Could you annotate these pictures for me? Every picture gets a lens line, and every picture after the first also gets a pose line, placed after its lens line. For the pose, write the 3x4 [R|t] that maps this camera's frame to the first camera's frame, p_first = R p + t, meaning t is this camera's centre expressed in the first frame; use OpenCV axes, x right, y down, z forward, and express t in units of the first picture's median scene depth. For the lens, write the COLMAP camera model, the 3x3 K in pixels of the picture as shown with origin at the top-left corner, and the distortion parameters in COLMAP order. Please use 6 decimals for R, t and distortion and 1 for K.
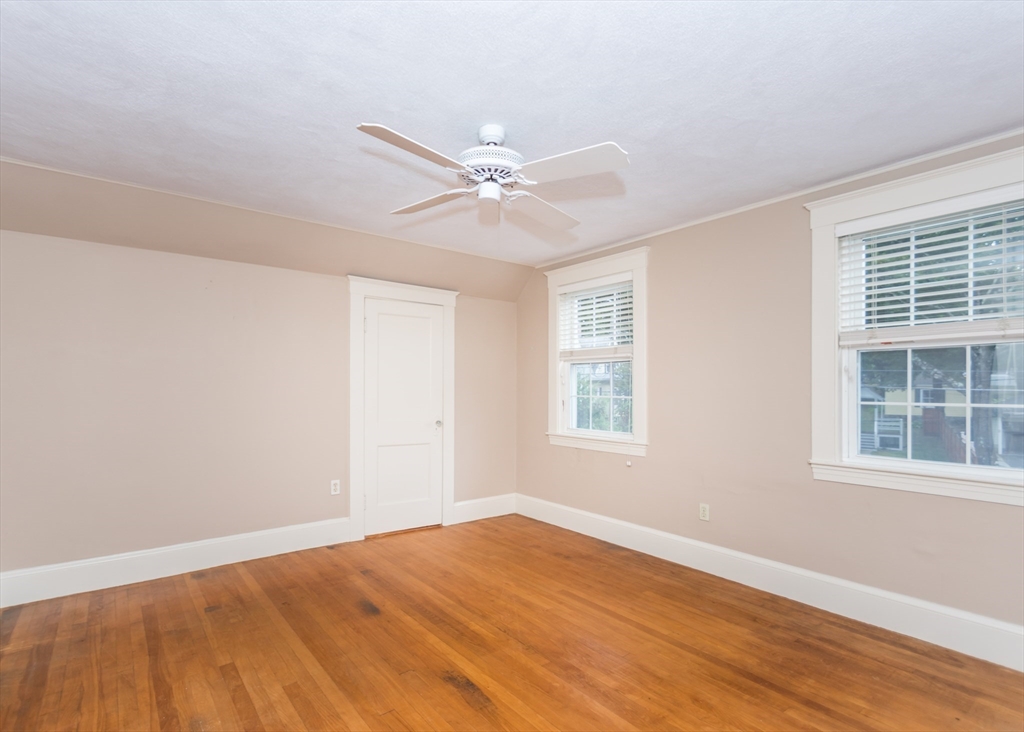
lens RADIAL K [[520.9, 0, 509.3], [0, 520.9, 360.3], [0, 0, 1]] dist [0.017493, -0.004052]
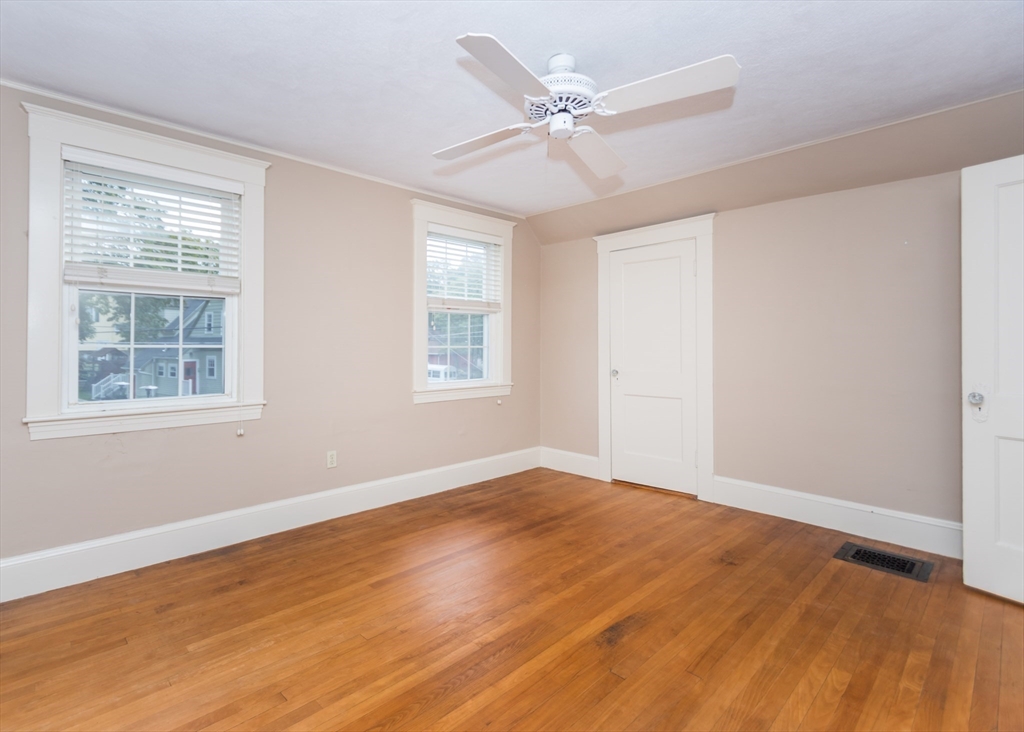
lens RADIAL K [[520.9, 0, 481.0], [0, 520.9, 307.7], [0, 0, 1]] dist [0.017493, -0.004052]
pose [[-0.122310, 0.052275, 0.991114, -0.703833], [-0.071769, 0.995532, -0.061365, 0.044228], [-0.989894, -0.078637, -0.118012, 0.901814]]
